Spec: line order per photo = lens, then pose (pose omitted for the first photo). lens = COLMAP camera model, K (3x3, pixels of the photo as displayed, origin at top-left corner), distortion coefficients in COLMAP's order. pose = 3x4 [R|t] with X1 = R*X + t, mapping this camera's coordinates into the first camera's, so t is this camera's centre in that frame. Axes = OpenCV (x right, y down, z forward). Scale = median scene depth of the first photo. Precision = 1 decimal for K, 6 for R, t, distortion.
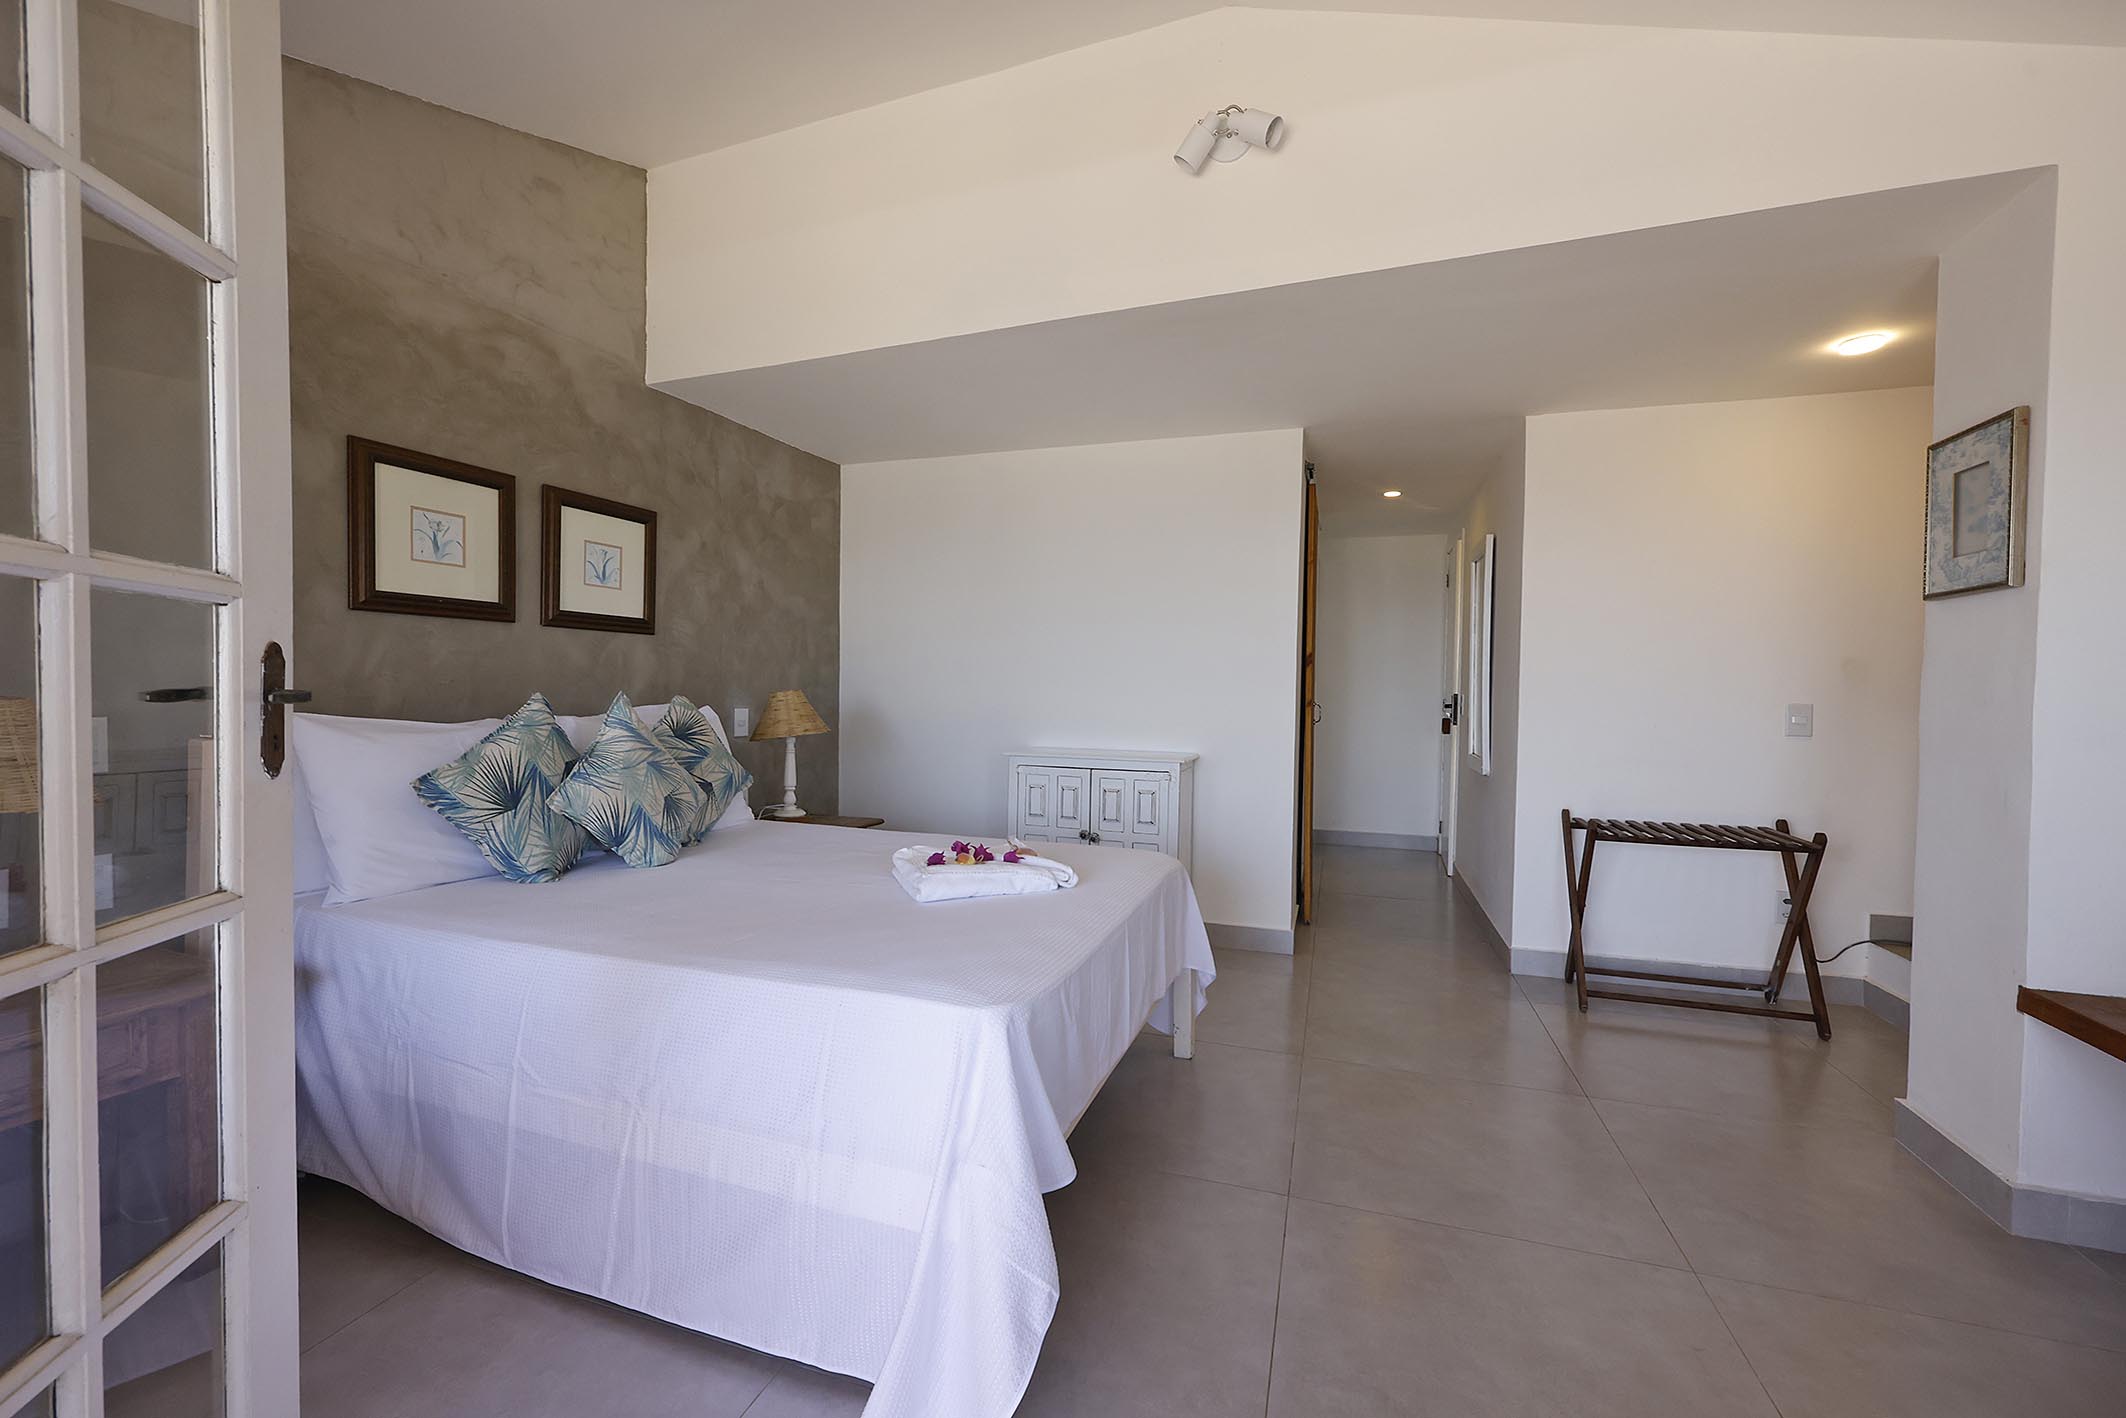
lens RADIAL K [[841.3, 0, 1048.8], [0, 841.3, 706.7], [0, 0, 1]] dist [-0.006076, 0.000867]
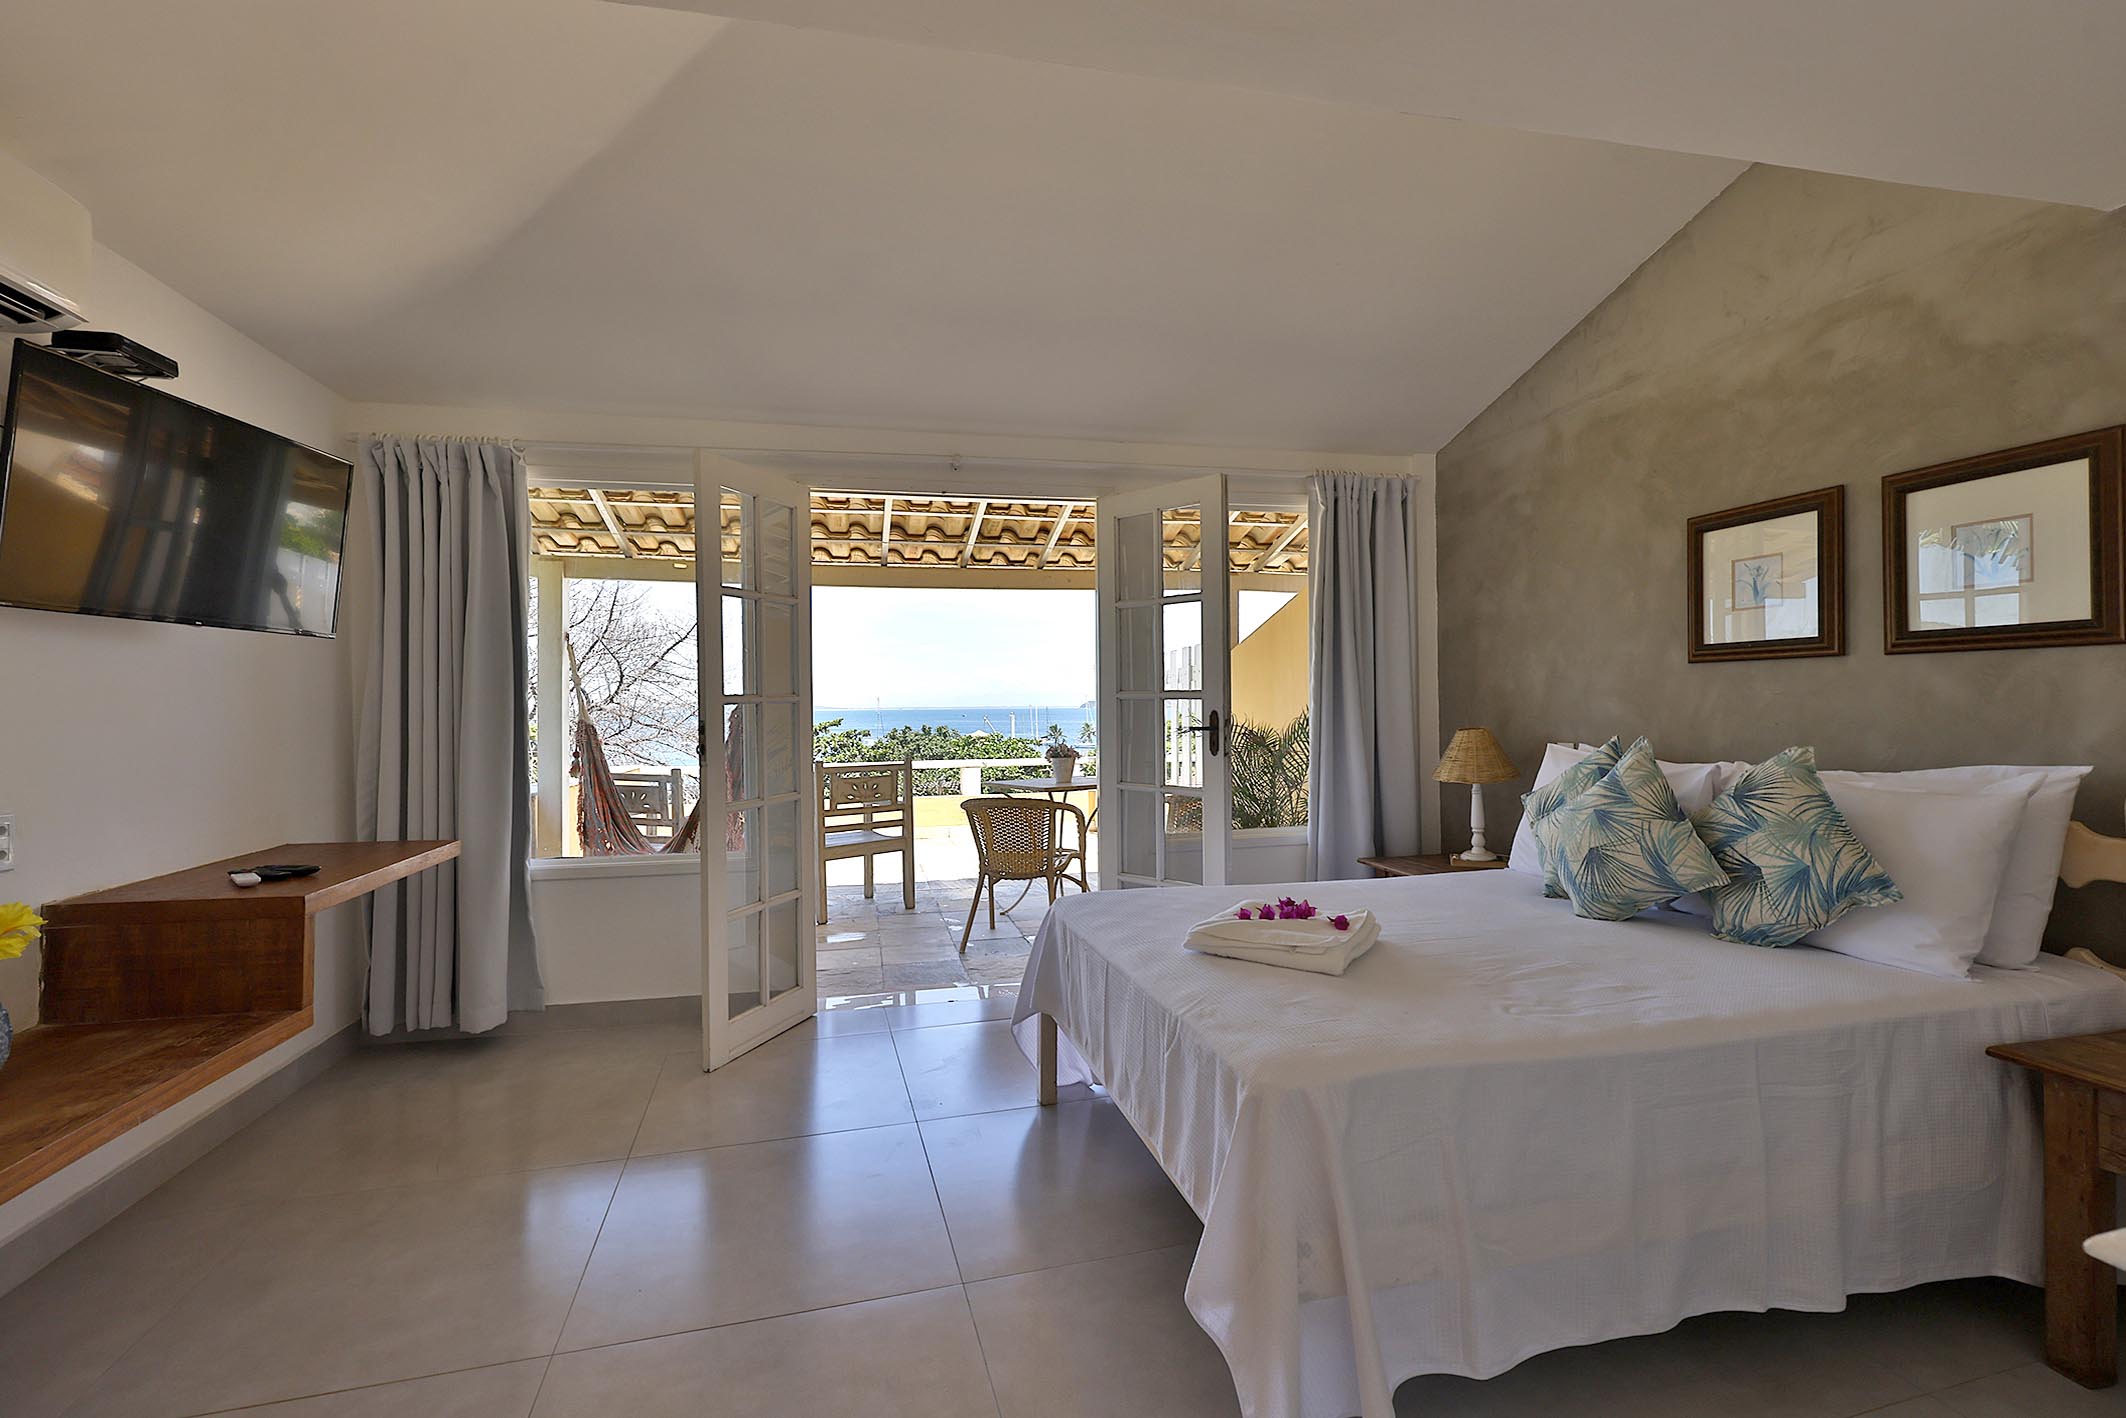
lens RADIAL K [[917.2, 0, 1058.0], [0, 917.2, 702.7], [0, 0, 1]] dist [-0.000684, -0.000047]
pose [[-0.821192, -0.005084, -0.570629, 0.545028], [-0.013350, 0.999858, 0.010303, -0.051034], [0.570496, 0.016078, -0.821143, 1.299166]]
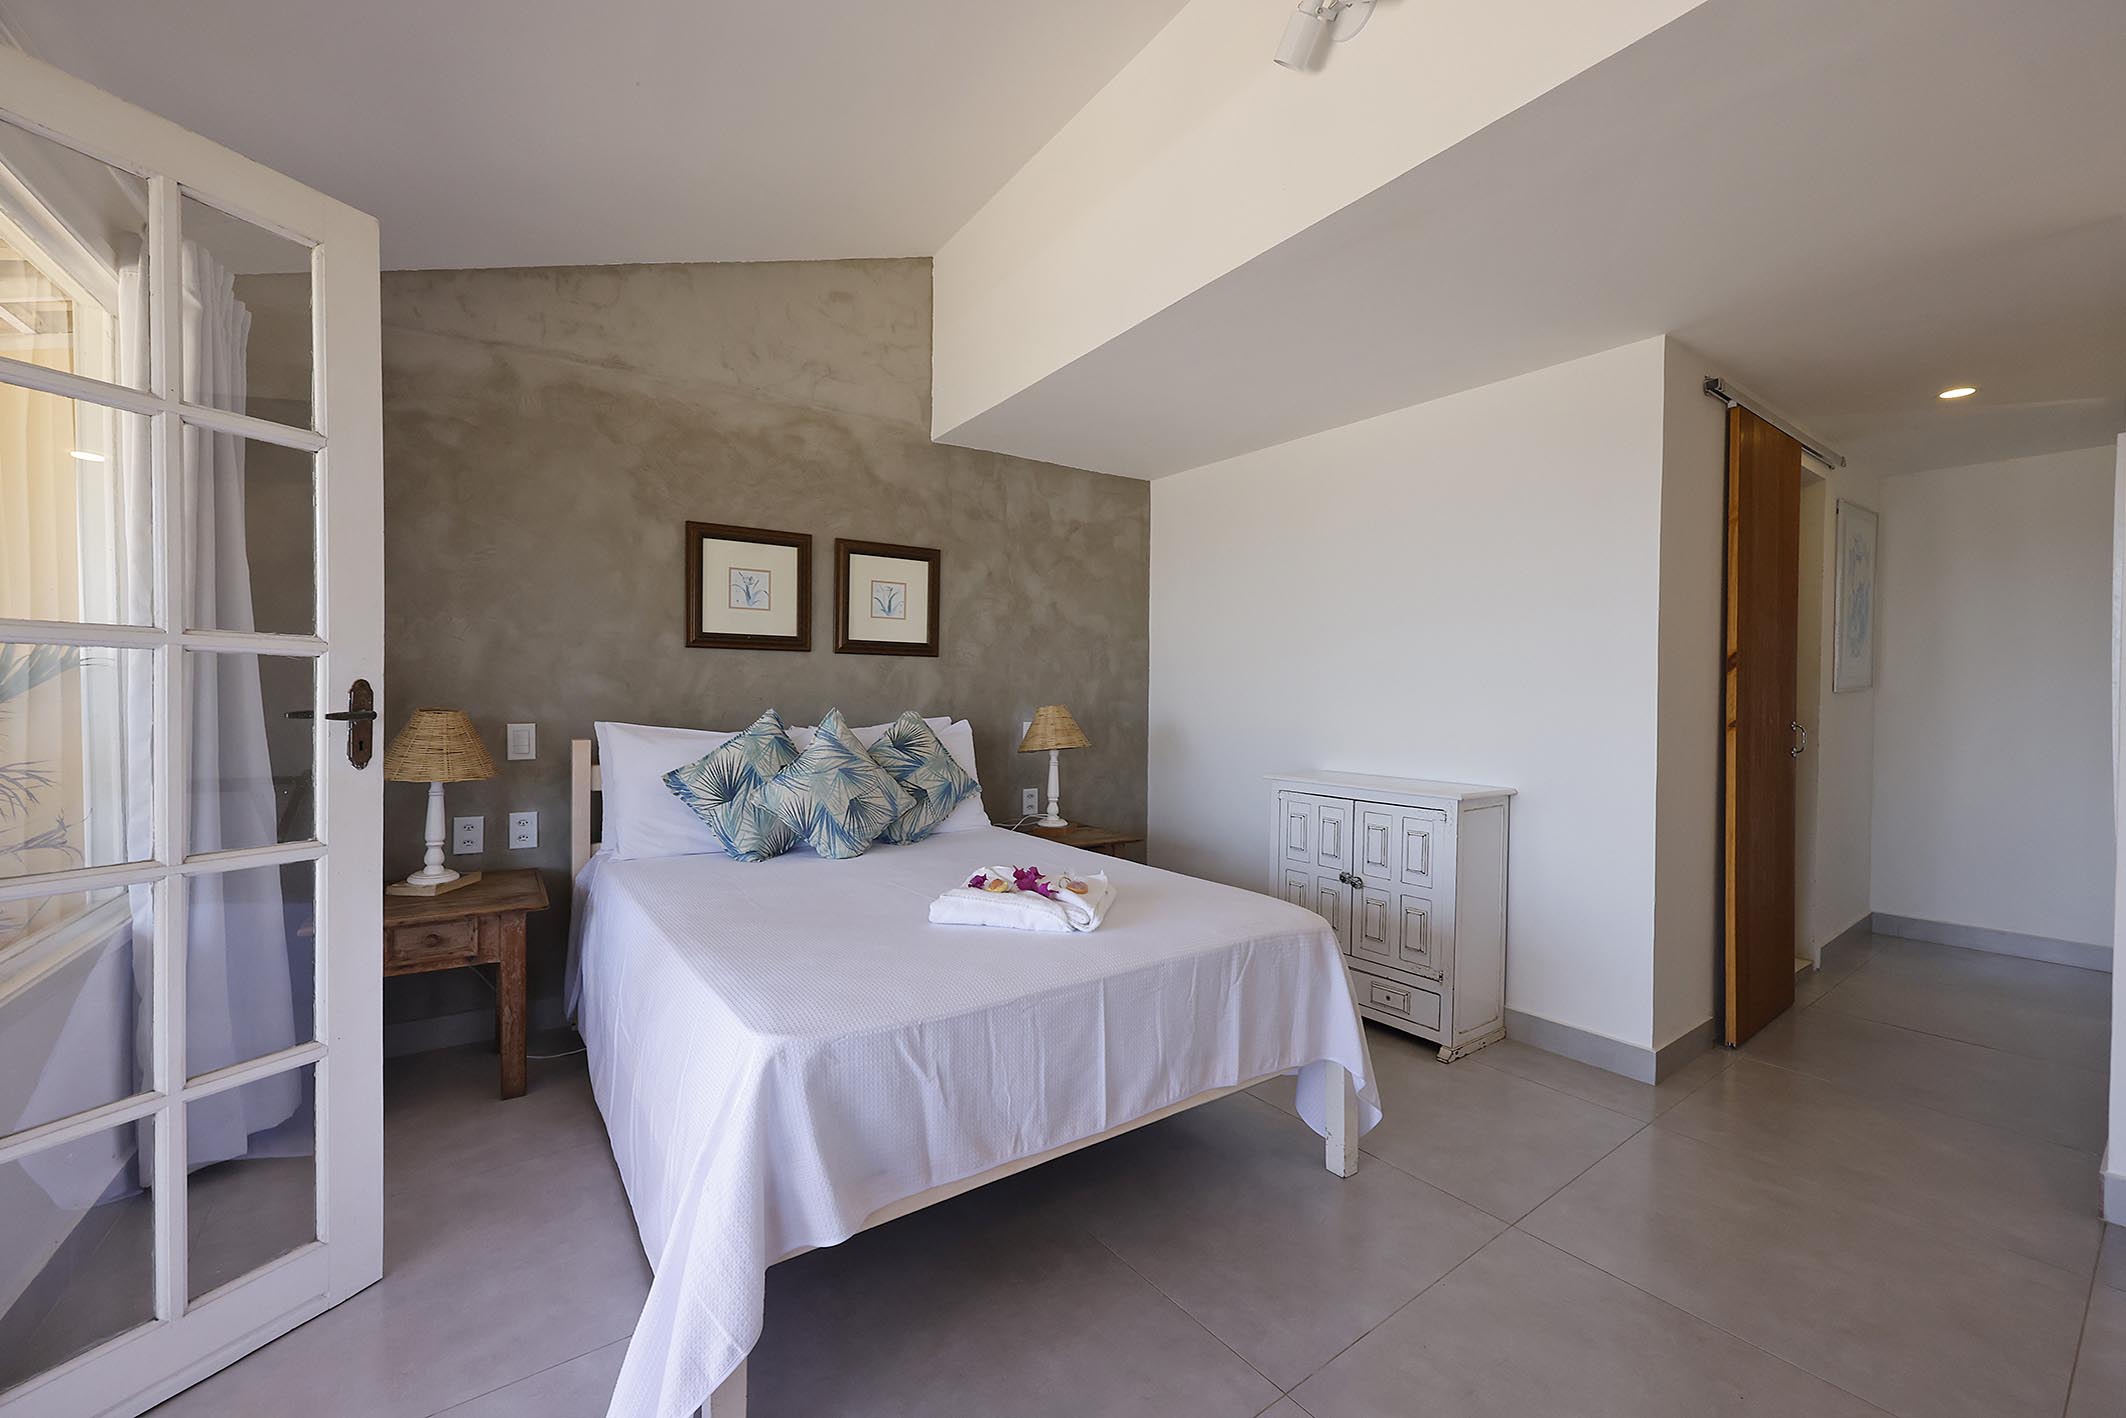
lens RADIAL K [[841.3, 0, 1055.8], [0, 841.3, 699.1], [0, 0, 1]] dist [-0.006076, 0.000867]
pose [[0.821864, -0.000242, -0.569684, 0.374246], [-0.011554, 0.999787, -0.017093, -0.012015], [0.569567, 0.020630, 0.821686, 0.179306]]
